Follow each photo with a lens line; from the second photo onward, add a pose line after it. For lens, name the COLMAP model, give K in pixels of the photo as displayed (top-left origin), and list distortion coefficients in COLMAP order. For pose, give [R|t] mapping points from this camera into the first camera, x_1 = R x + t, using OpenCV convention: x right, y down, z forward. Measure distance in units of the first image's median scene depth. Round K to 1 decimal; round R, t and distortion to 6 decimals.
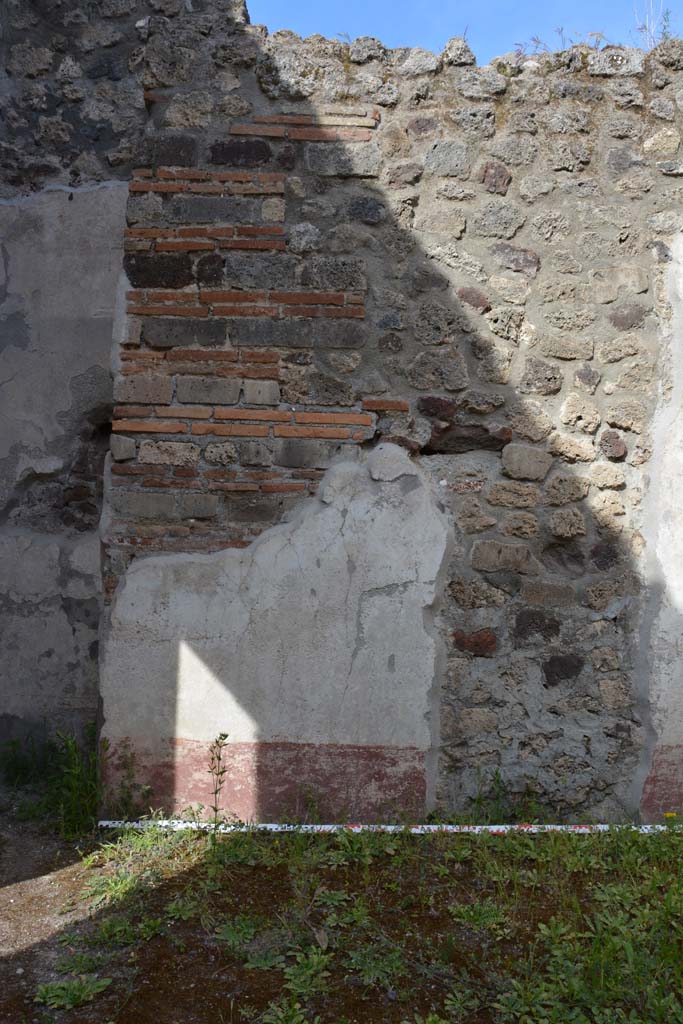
lens RADIAL K [[777.9, 0, 334.4], [0, 777.9, 514.5], [0, 0, 1]] dist [-0.161013, 0.104791]
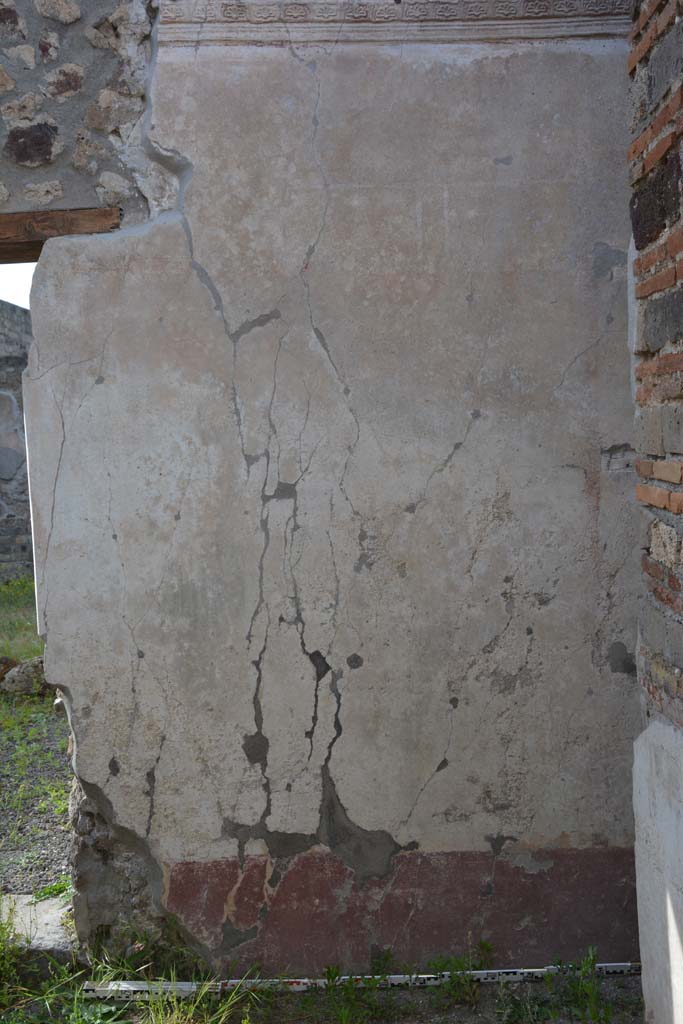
lens RADIAL K [[1153.3, 0, 343.4], [0, 1153.3, 512.0], [0, 0, 1]] dist [-0.018710, 0.319678]
pose [[-0.041311, 0.040147, -0.998339, 0.621731], [0.078918, 0.996202, 0.036795, -0.149471], [0.996025, -0.077266, -0.044323, 0.789661]]
